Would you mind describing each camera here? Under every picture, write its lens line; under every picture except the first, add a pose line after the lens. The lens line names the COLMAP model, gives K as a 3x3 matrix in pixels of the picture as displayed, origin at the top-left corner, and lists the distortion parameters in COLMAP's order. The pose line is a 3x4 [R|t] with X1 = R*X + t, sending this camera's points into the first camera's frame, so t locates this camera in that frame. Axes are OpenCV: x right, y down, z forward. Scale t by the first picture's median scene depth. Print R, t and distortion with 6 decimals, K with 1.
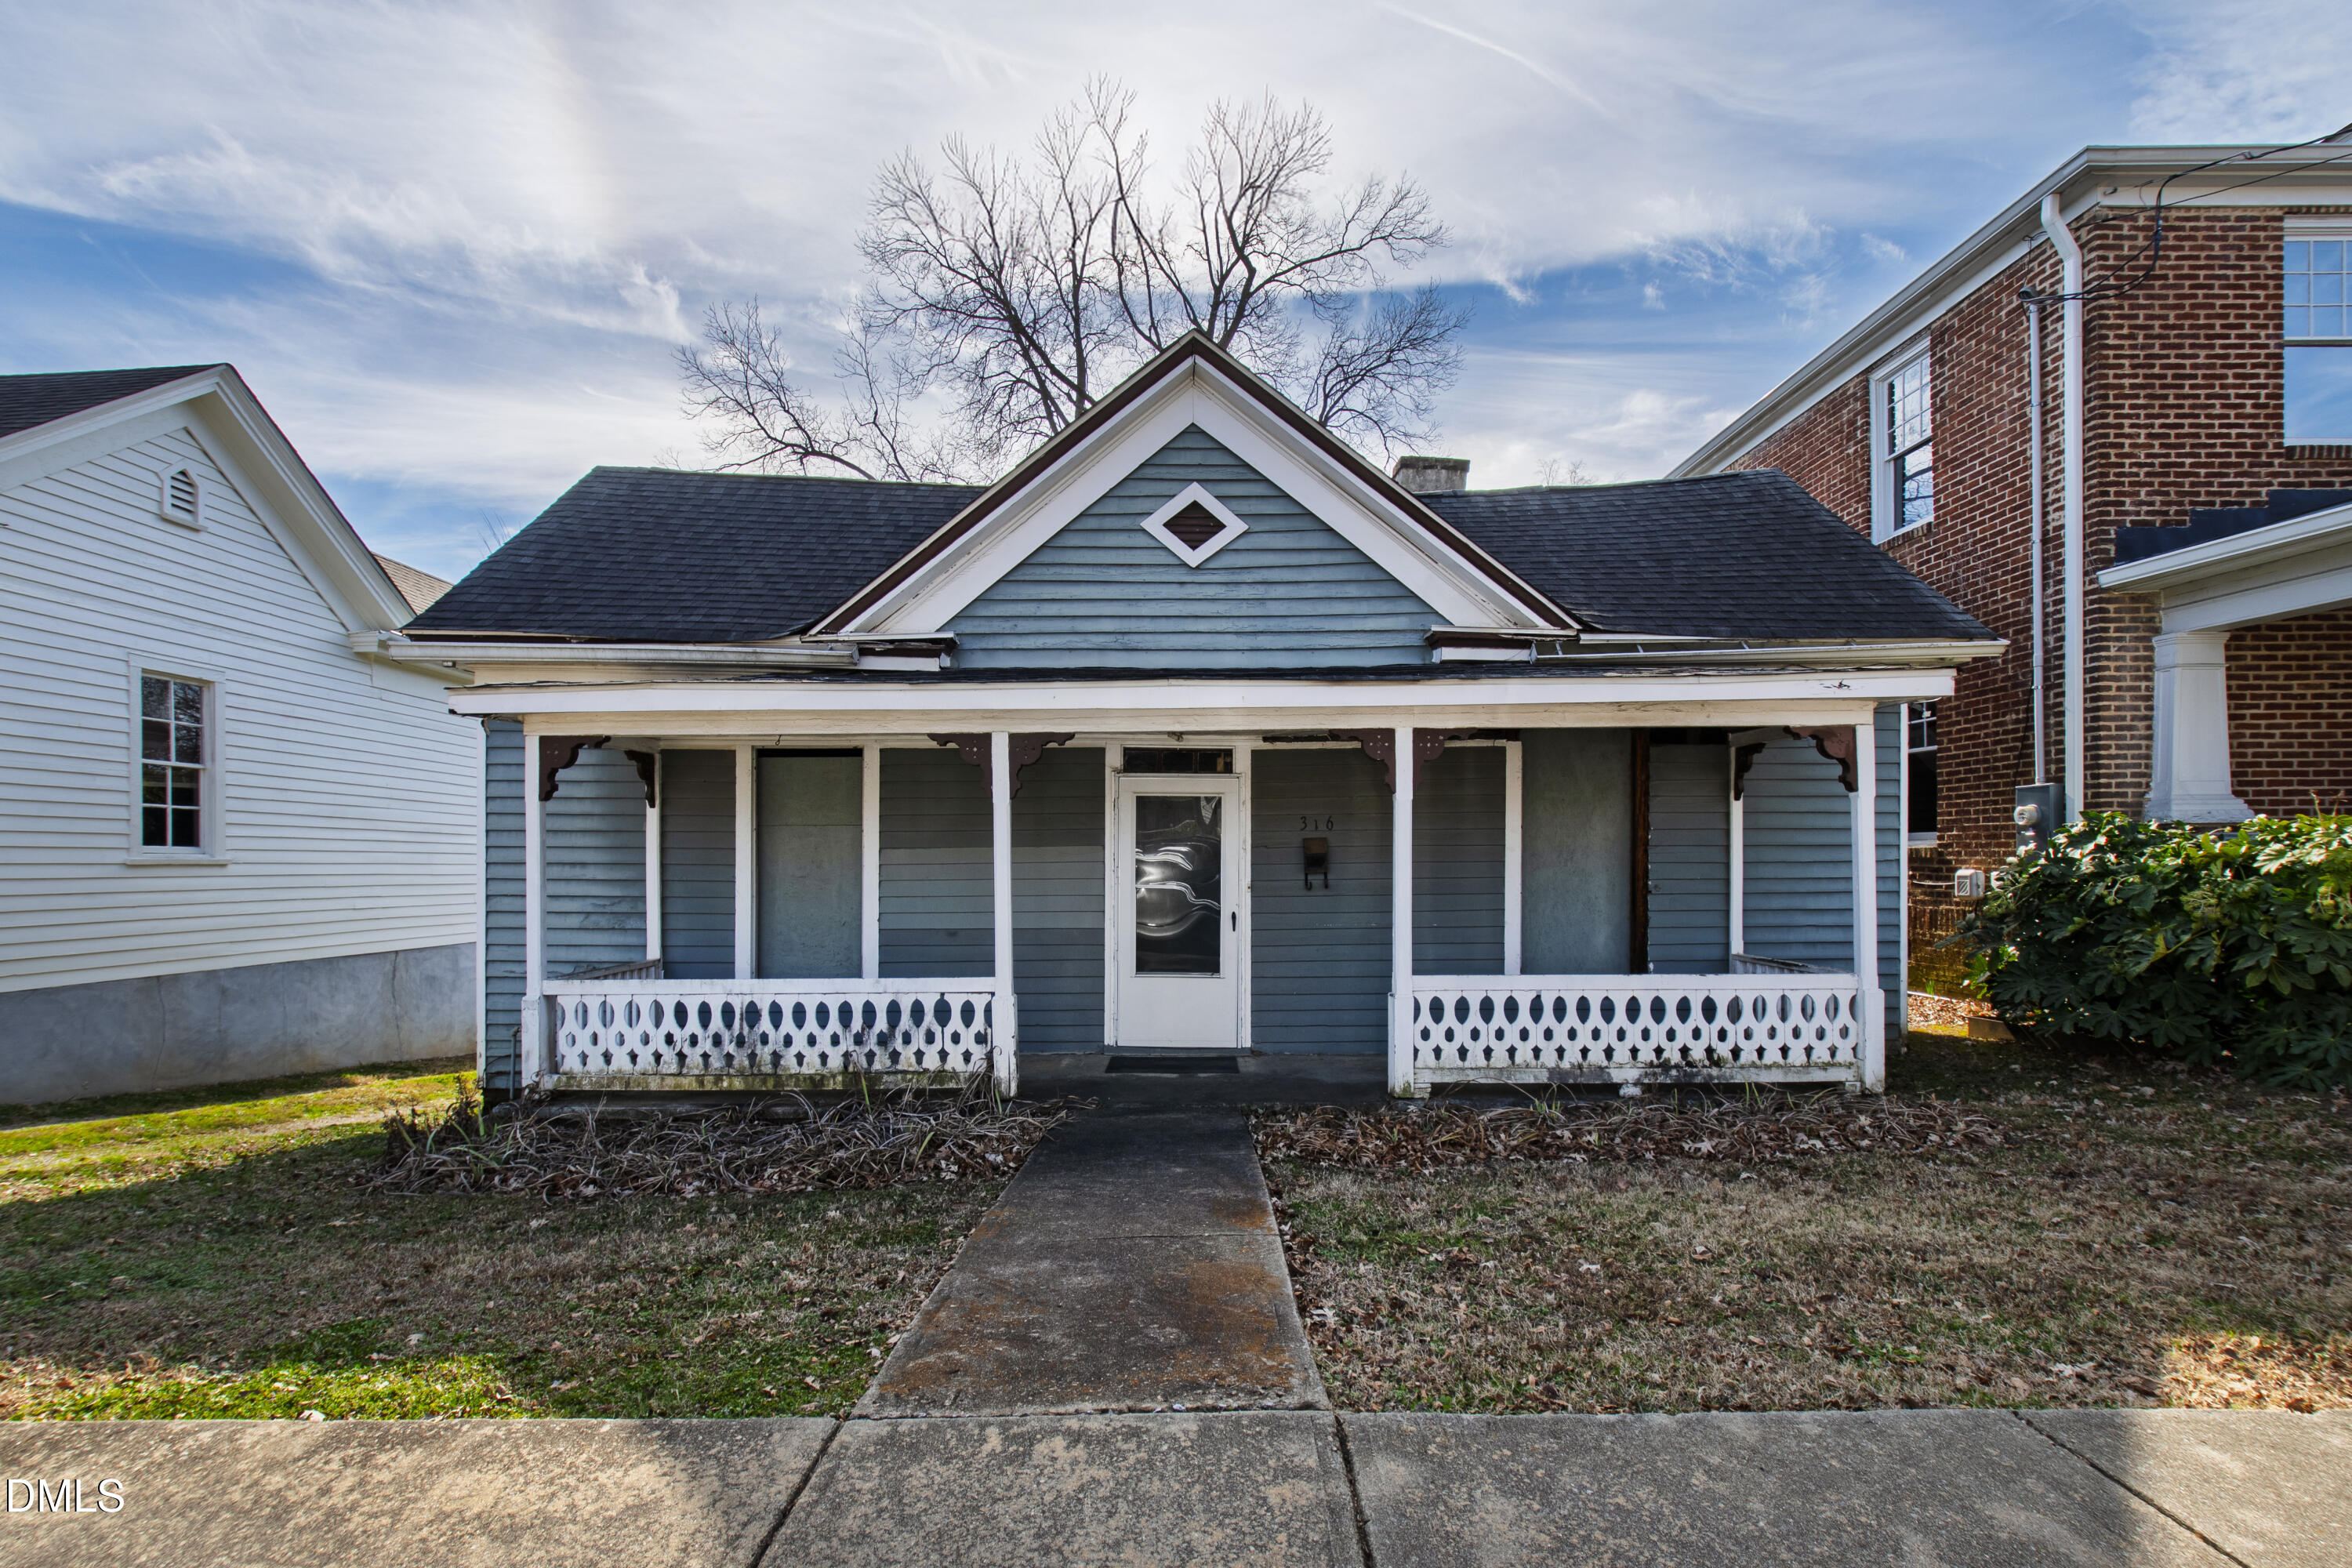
lens RADIAL K [[1000.8, 0, 1165.2], [0, 1000.8, 850.9], [0, 0, 1]] dist [-0.000887, 0.000101]
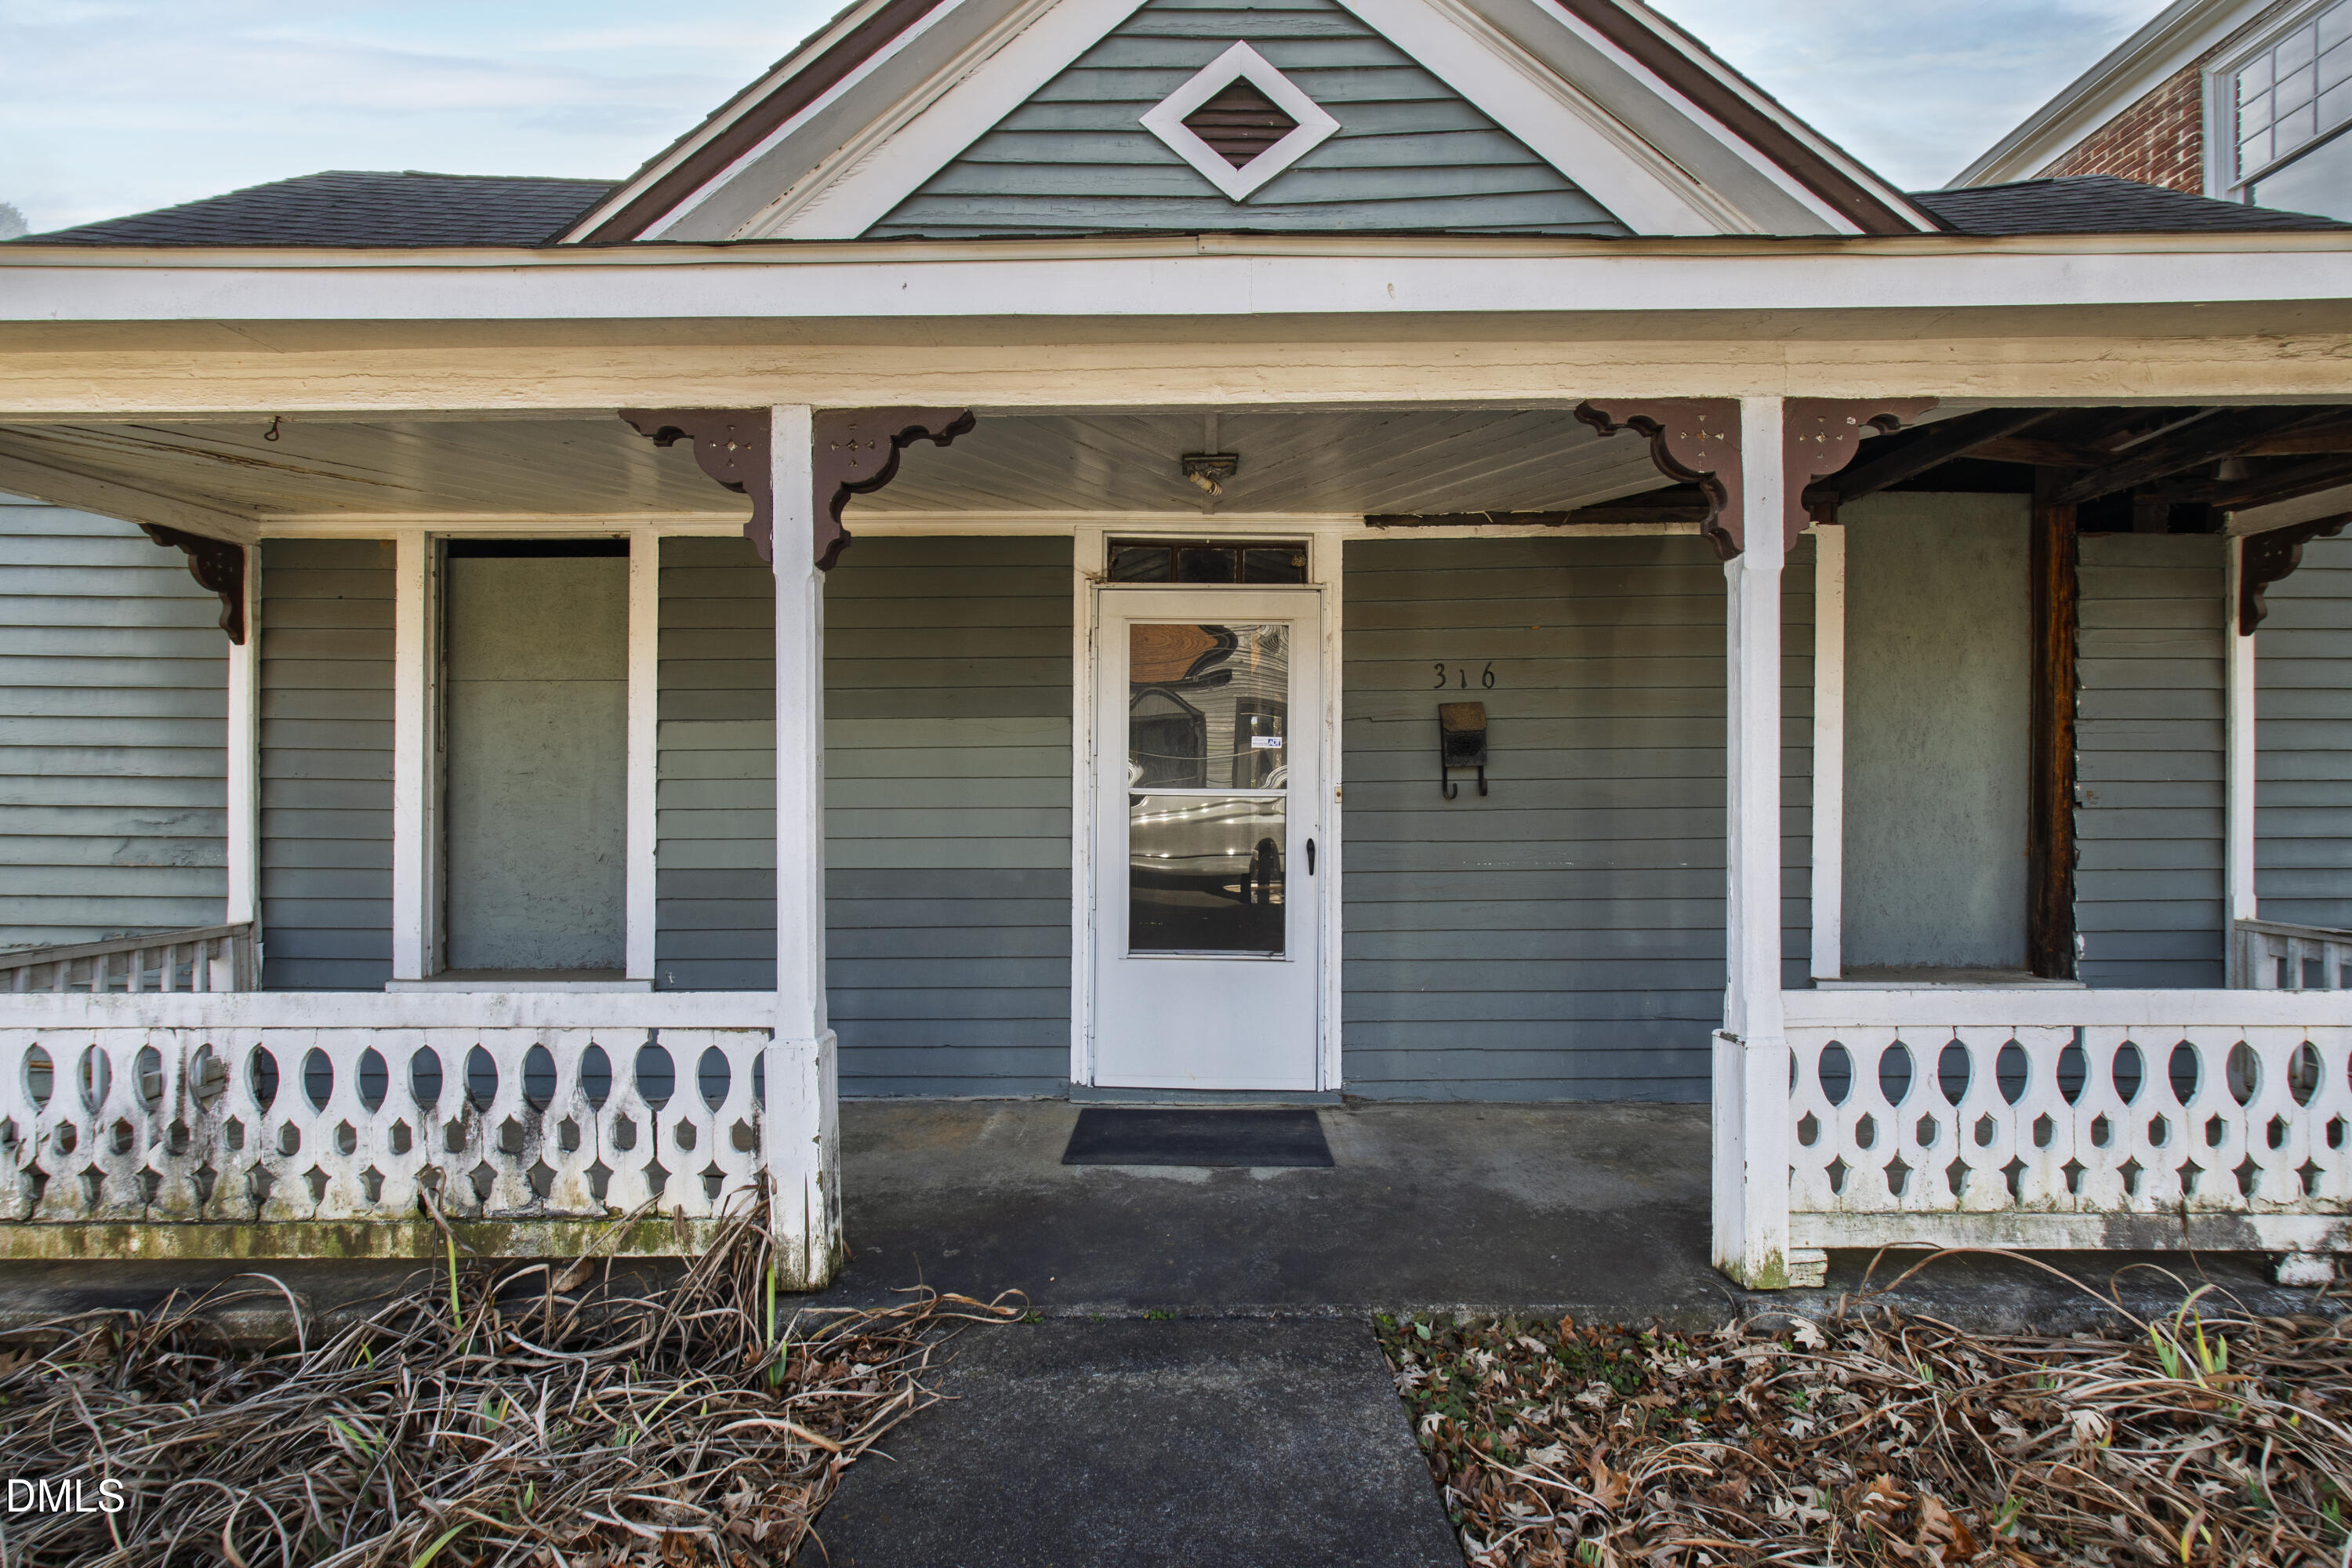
lens RADIAL K [[1015.8, 0, 1176.4], [0, 1015.8, 791.2], [0, 0, 1]] dist [0.000065, 0.001023]
pose [[0.999994, 0.002827, -0.002036, -0.003610], [-0.002805, 0.999940, 0.010602, 0.037568], [0.002066, -0.010596, 0.999942, 0.575001]]
